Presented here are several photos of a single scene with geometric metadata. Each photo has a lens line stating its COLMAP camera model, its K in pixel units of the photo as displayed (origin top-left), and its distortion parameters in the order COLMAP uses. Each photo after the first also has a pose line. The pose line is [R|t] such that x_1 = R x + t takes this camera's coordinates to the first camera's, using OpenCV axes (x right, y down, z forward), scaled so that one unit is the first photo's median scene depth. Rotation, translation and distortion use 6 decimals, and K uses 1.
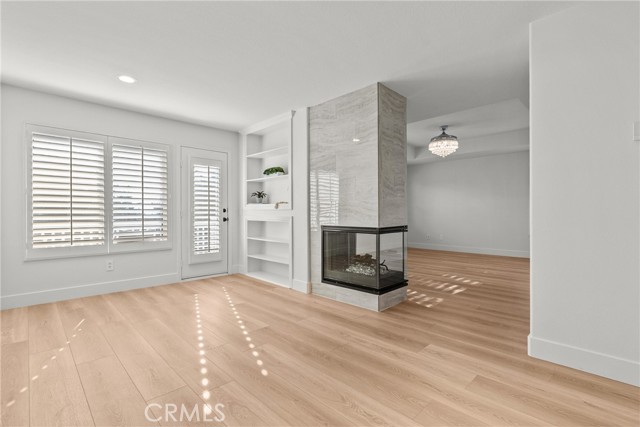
lens RADIAL K [[295.4, 0, 324.1], [0, 295.4, 214.8], [0, 0, 1]] dist [0.001570, 0.000666]
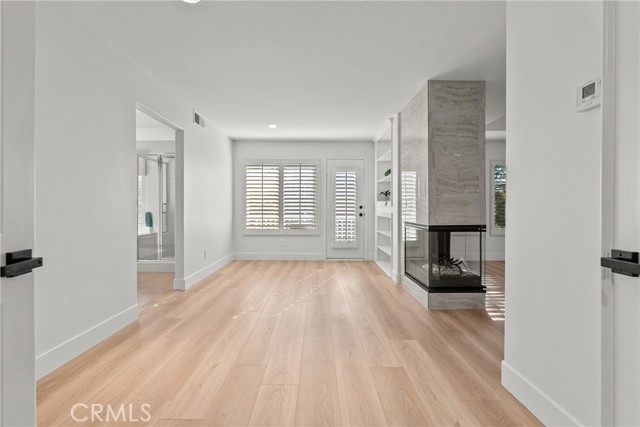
lens RADIAL K [[295.4, 0, 324.1], [0, 295.4, 214.8], [0, 0, 1]] dist [0.001570, 0.000666]
pose [[0.717875, 0.019043, -0.695912, 0.528004], [-0.007306, 0.999777, 0.019821, -0.008791], [0.696134, -0.009144, 0.717854, 0.029802]]
